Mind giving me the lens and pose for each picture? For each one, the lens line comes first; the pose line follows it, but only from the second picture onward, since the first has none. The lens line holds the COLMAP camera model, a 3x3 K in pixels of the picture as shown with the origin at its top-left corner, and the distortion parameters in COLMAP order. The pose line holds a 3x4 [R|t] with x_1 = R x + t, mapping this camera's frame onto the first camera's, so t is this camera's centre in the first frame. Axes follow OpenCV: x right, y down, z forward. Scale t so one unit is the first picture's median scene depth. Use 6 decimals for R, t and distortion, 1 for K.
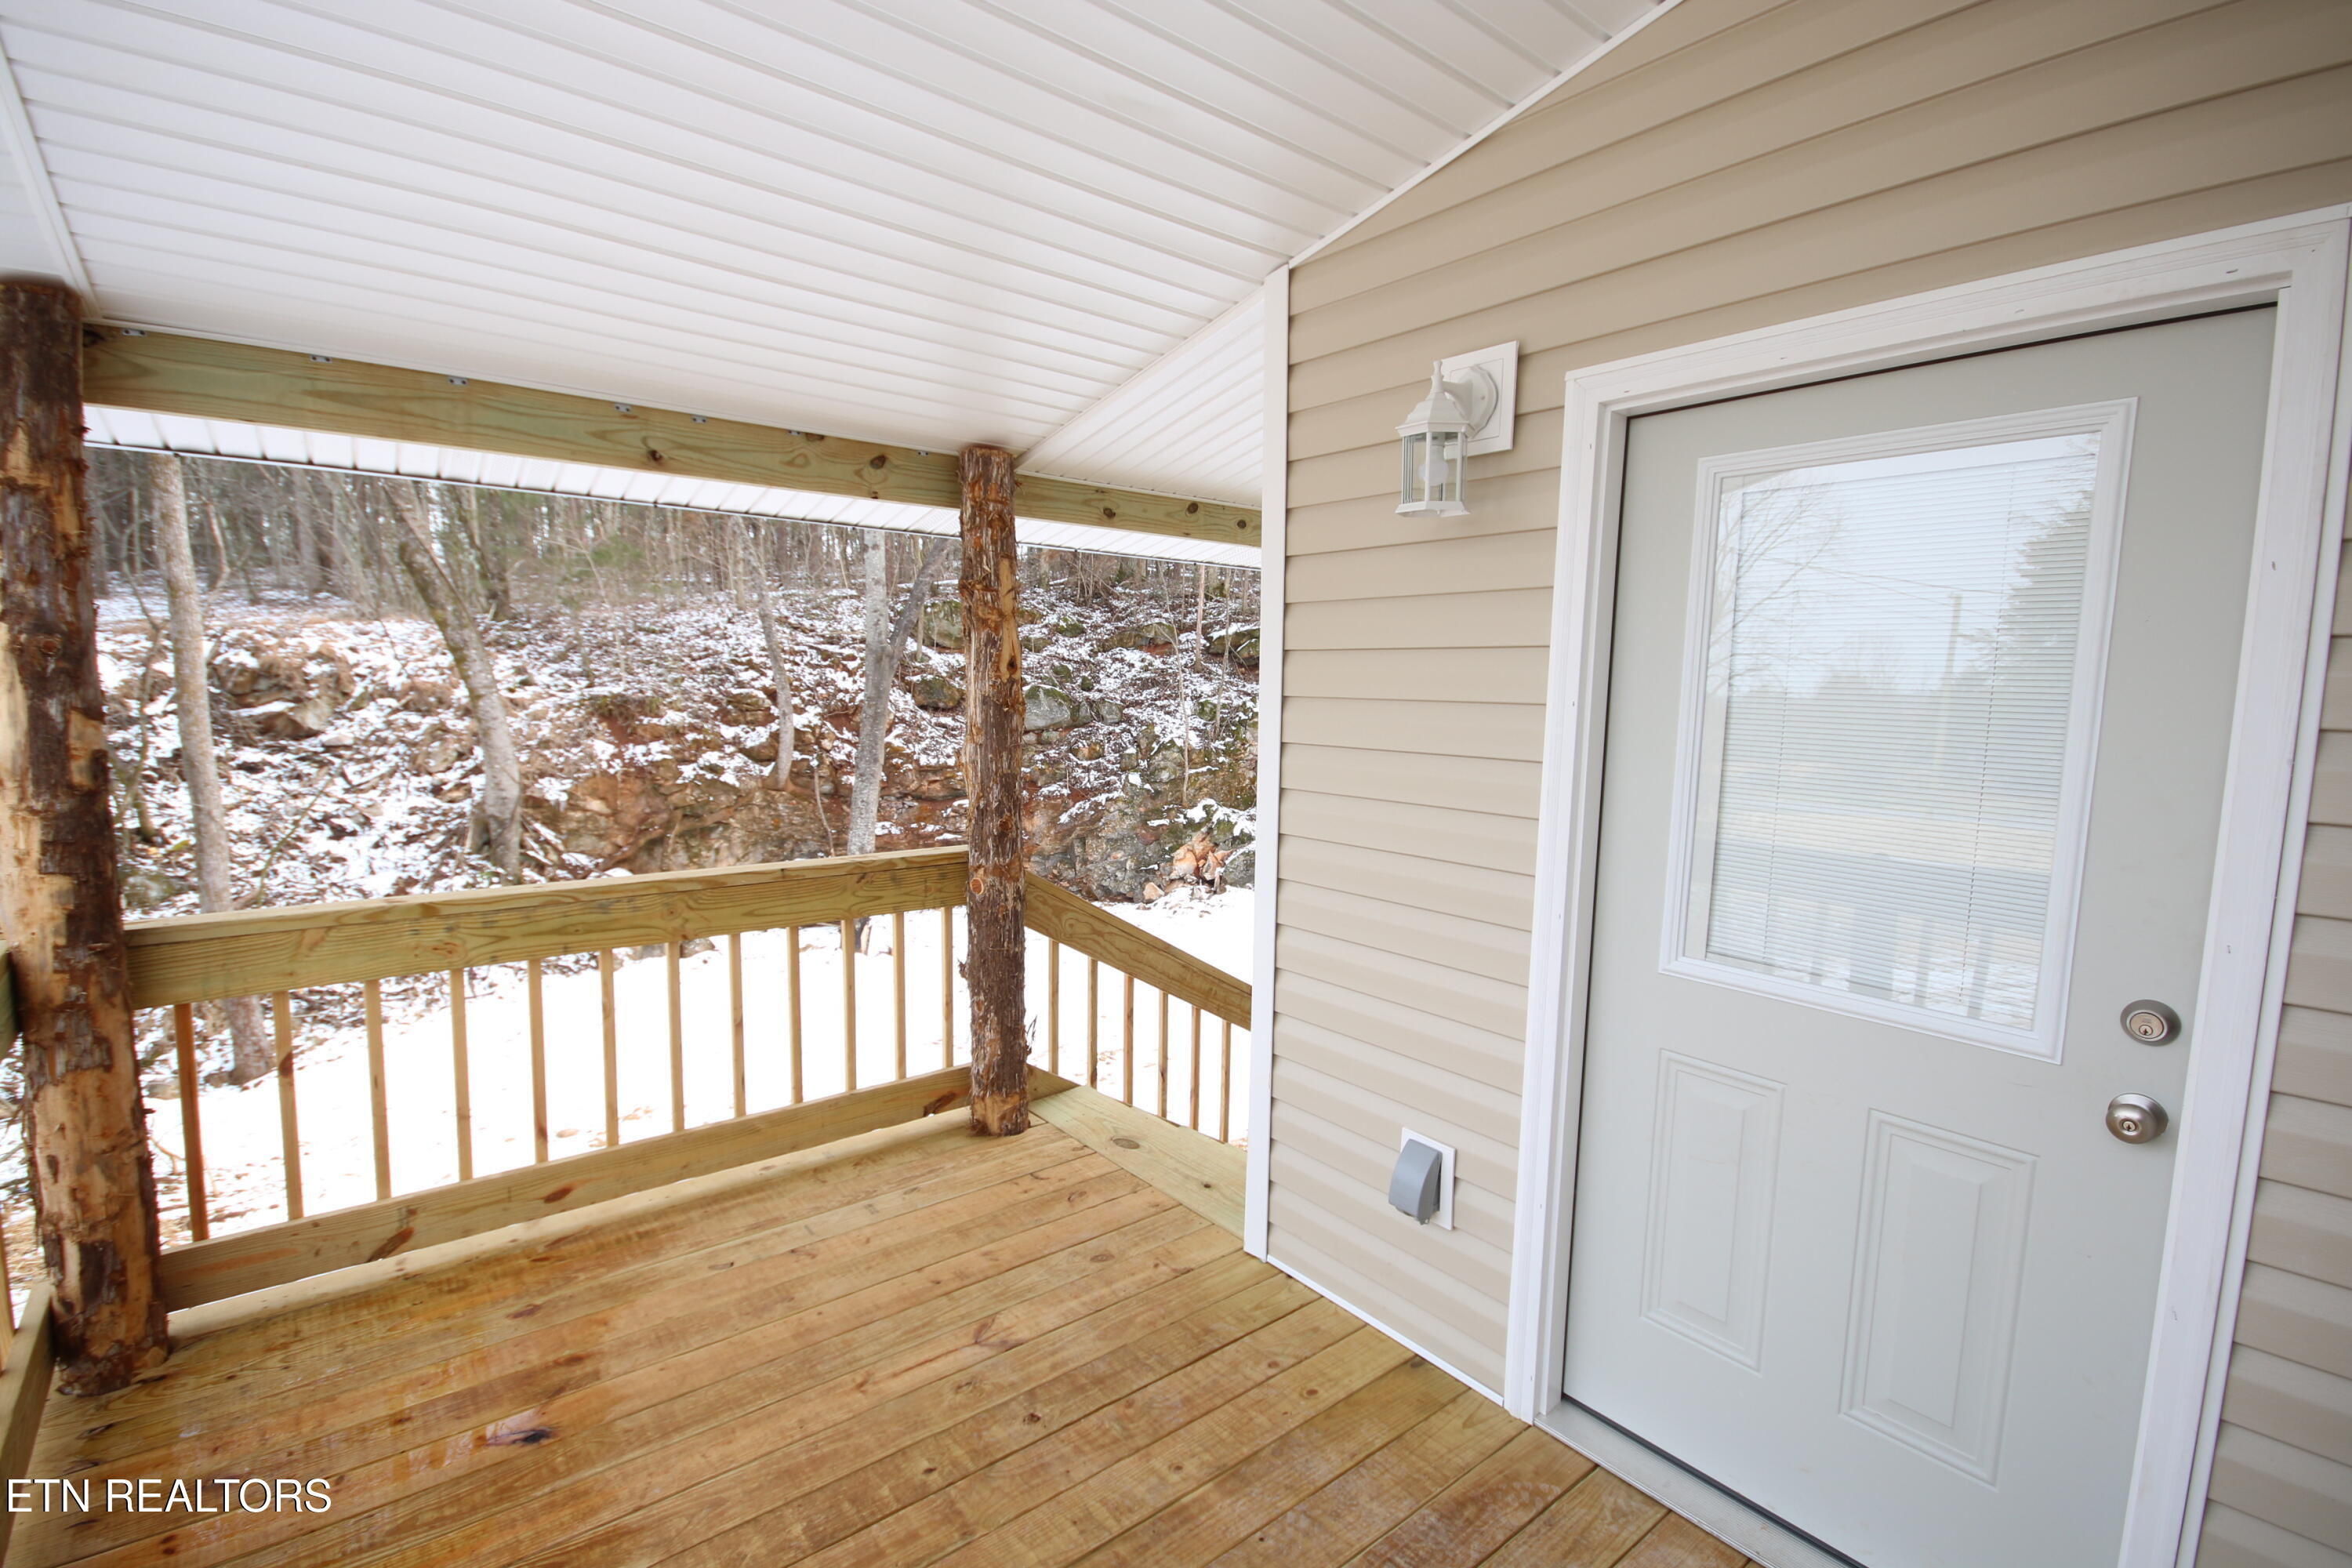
lens RADIAL K [[1071.3, 0, 1176.0], [0, 1071.3, 784.0], [0, 0, 1]] dist [-0.037961, 0.036587]
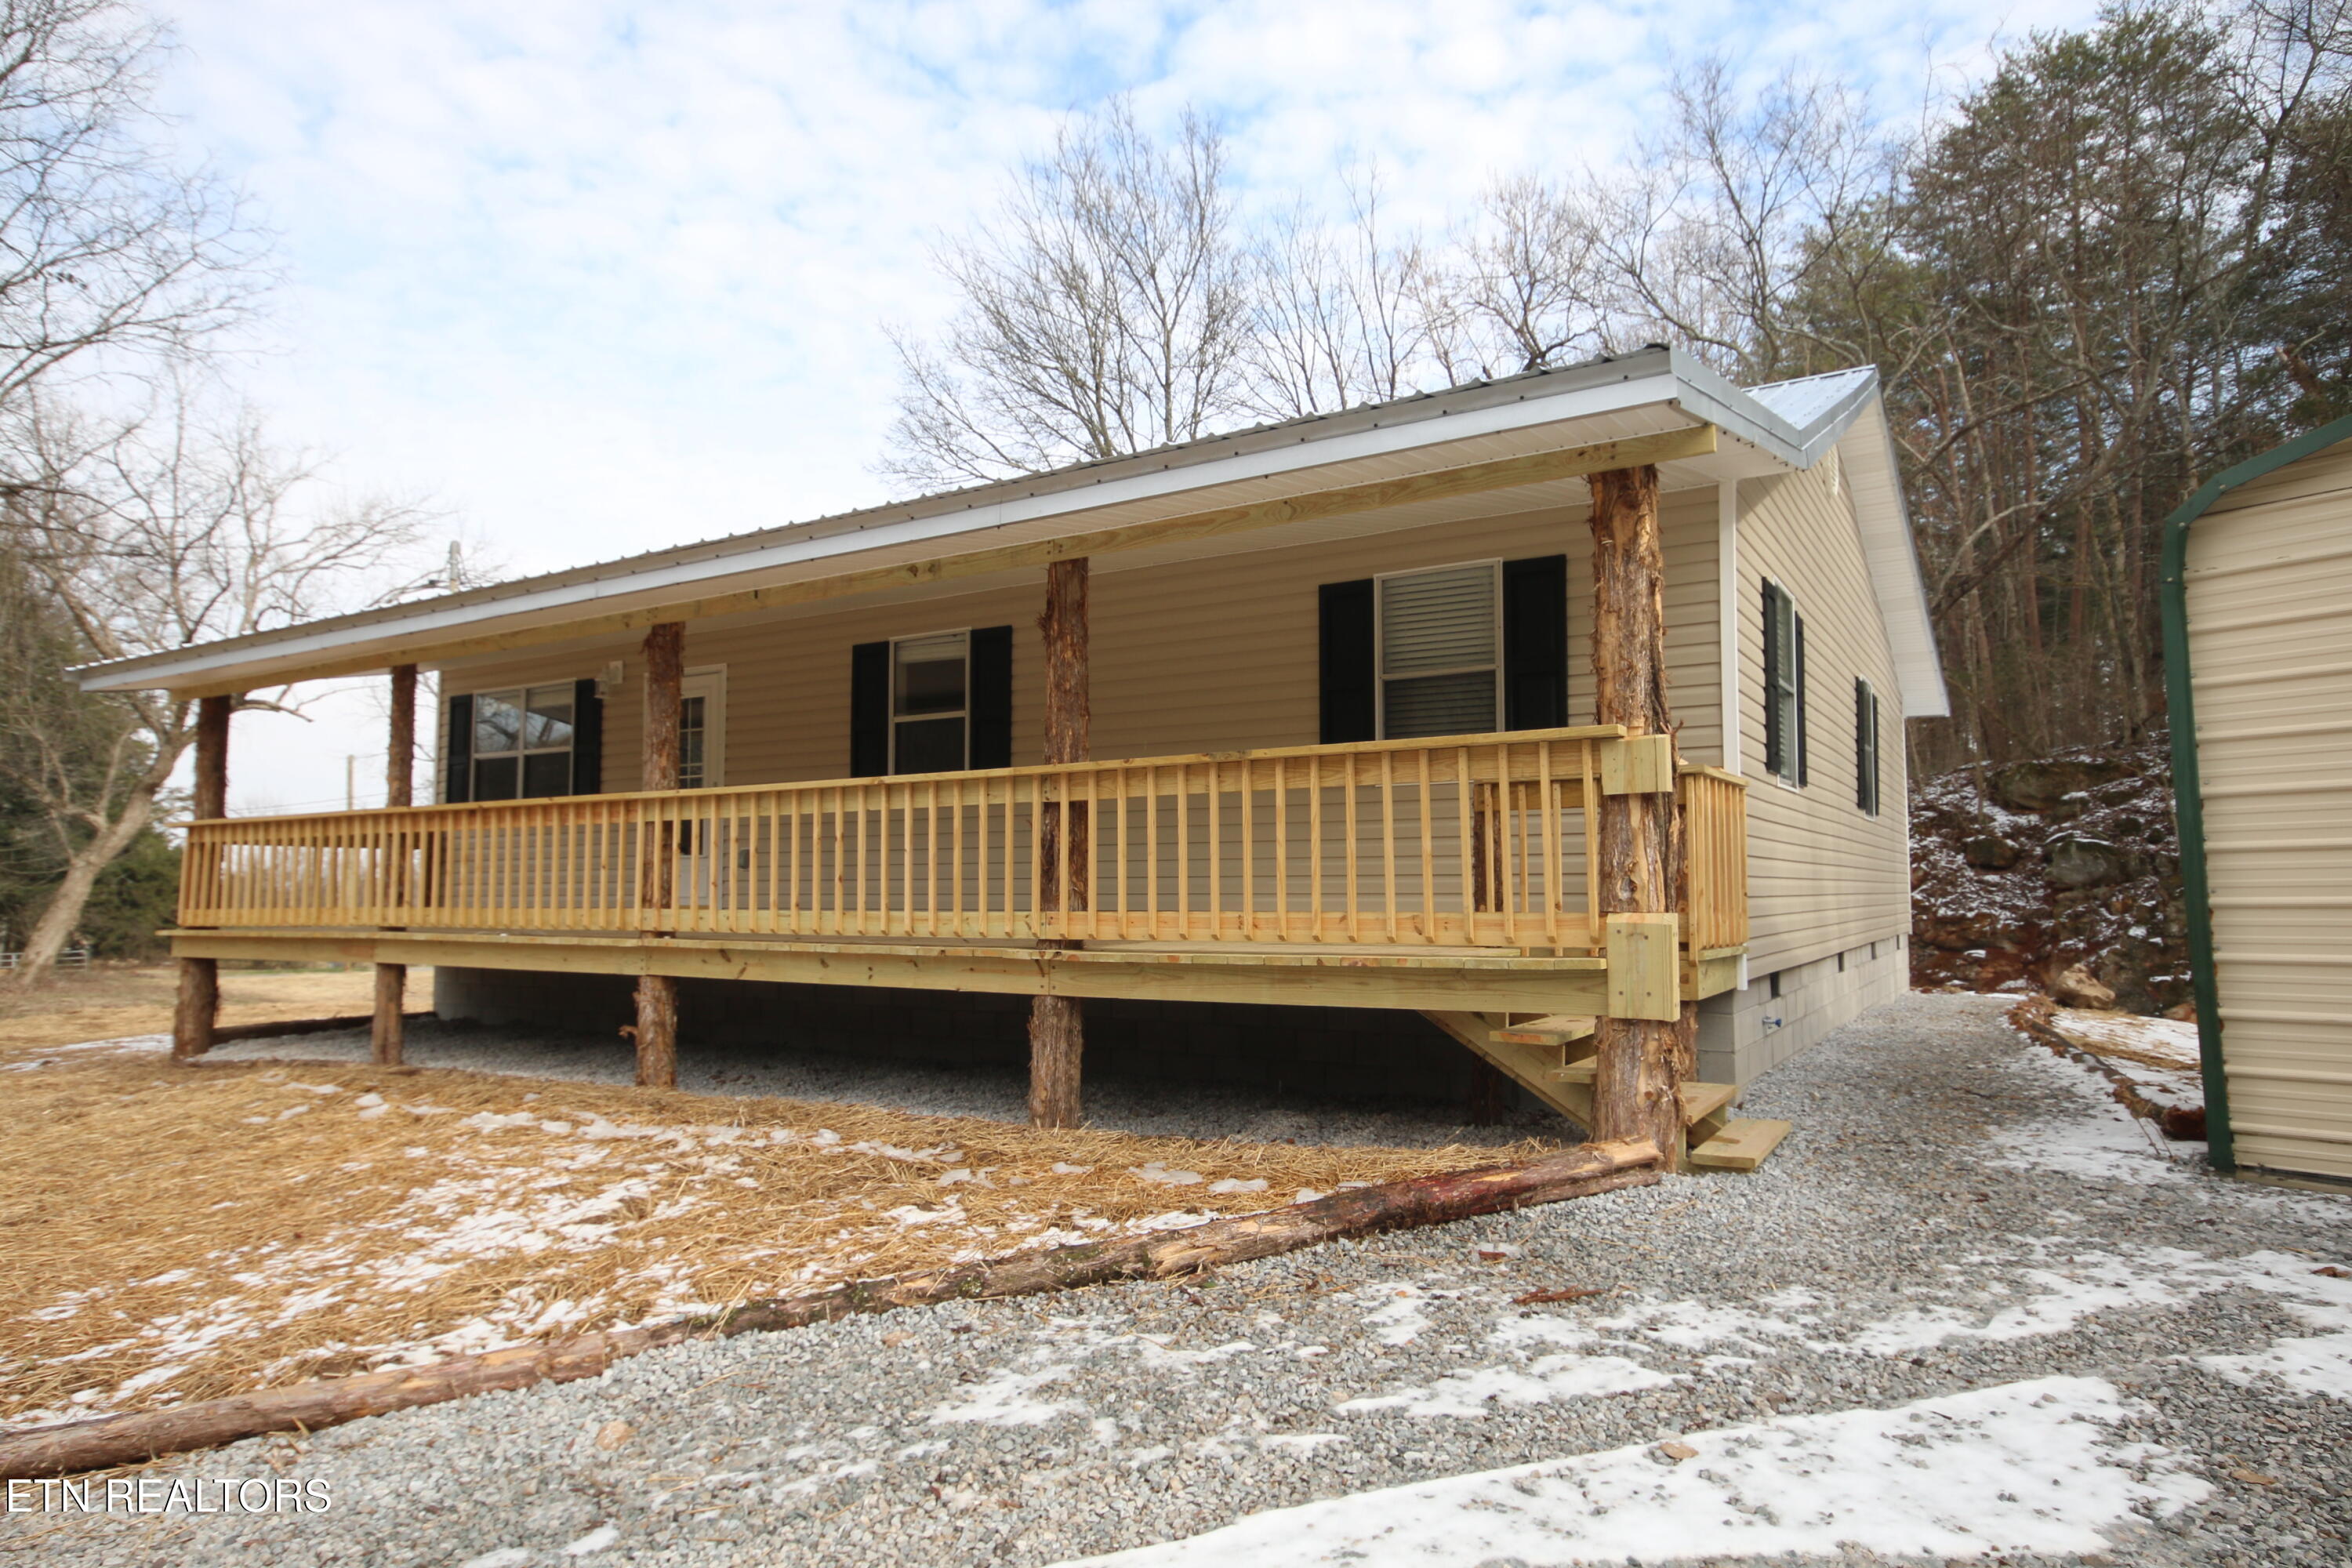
lens RADIAL K [[1405.1, 0, 1183.3], [0, 1405.1, 797.7], [0, 0, 1]] dist [0.030783, 0.000447]
pose [[0.326644, -0.086184, -0.941210, 0.973115], [-0.082476, 0.989436, -0.119224, 0.108483], [0.941542, 0.116571, 0.316085, -0.220191]]
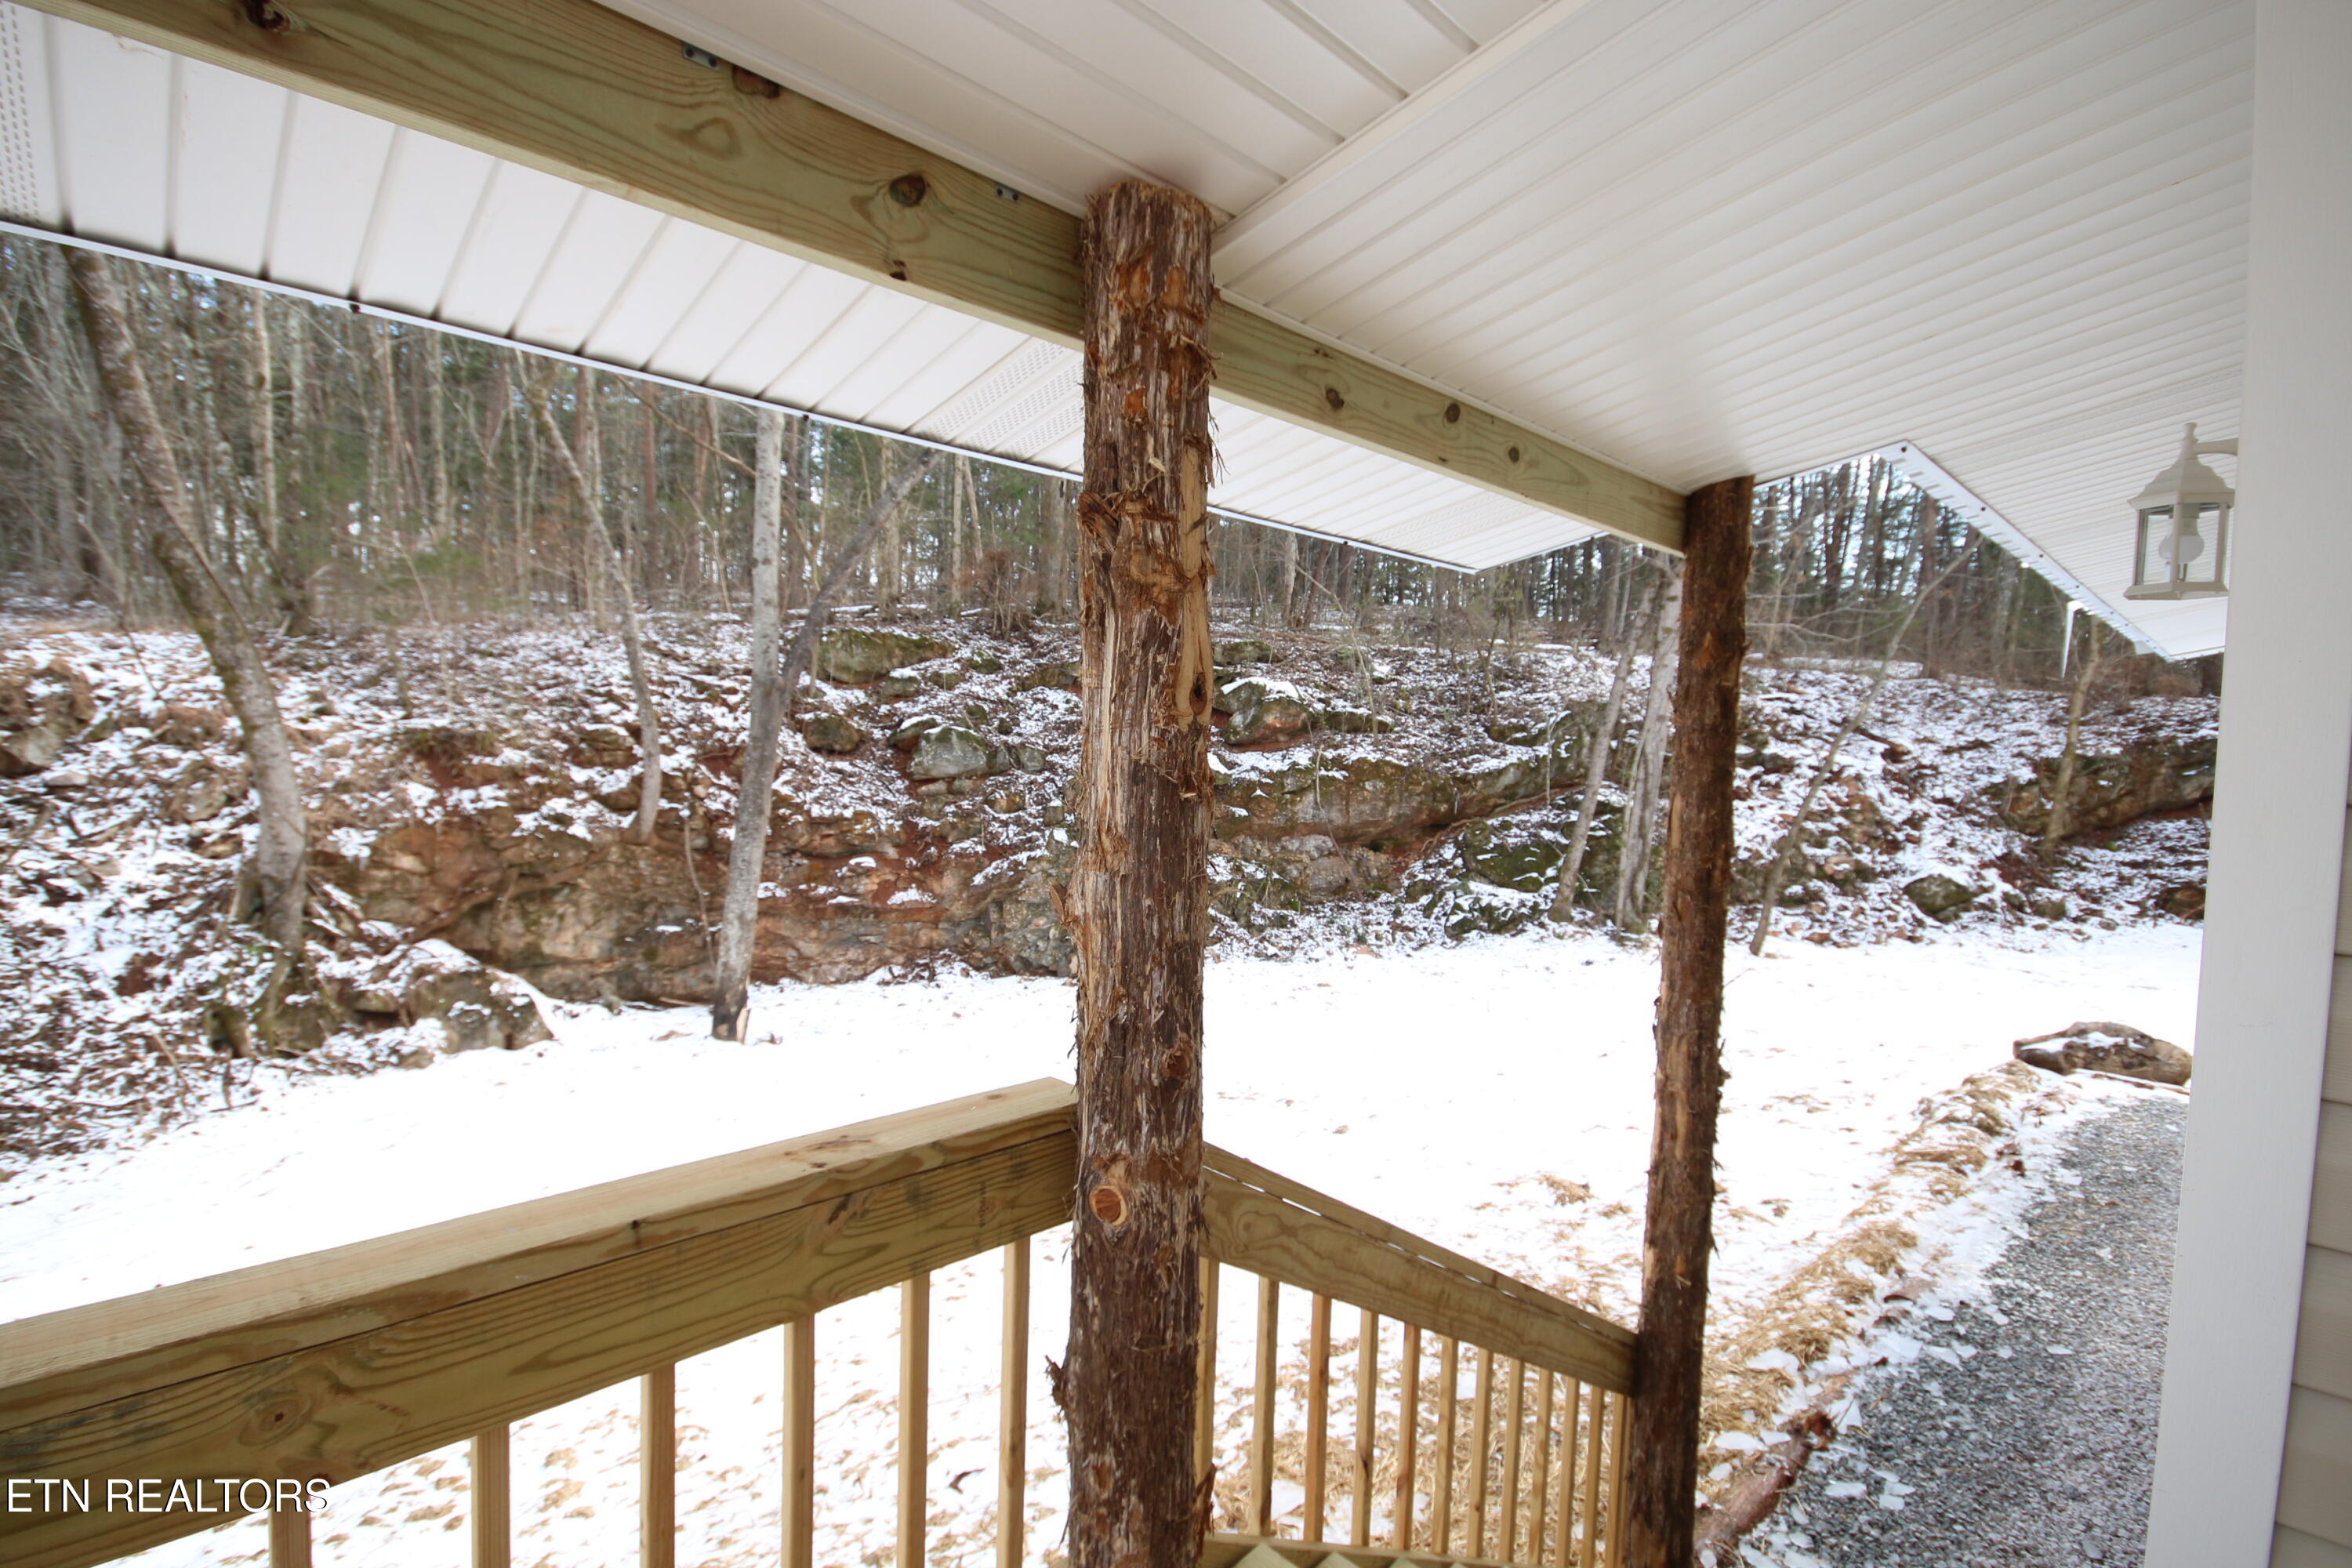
lens RADIAL K [[1107.1, 0, 1162.6], [0, 1107.1, 787.4], [0, 0, 1]] dist [-0.001962, -0.000265]
pose [[0.996445, 0.014398, 0.083006, -0.034522], [-0.011081, 0.999127, -0.040280, -0.009189], [-0.083513, 0.039217, 0.995735, 0.093199]]
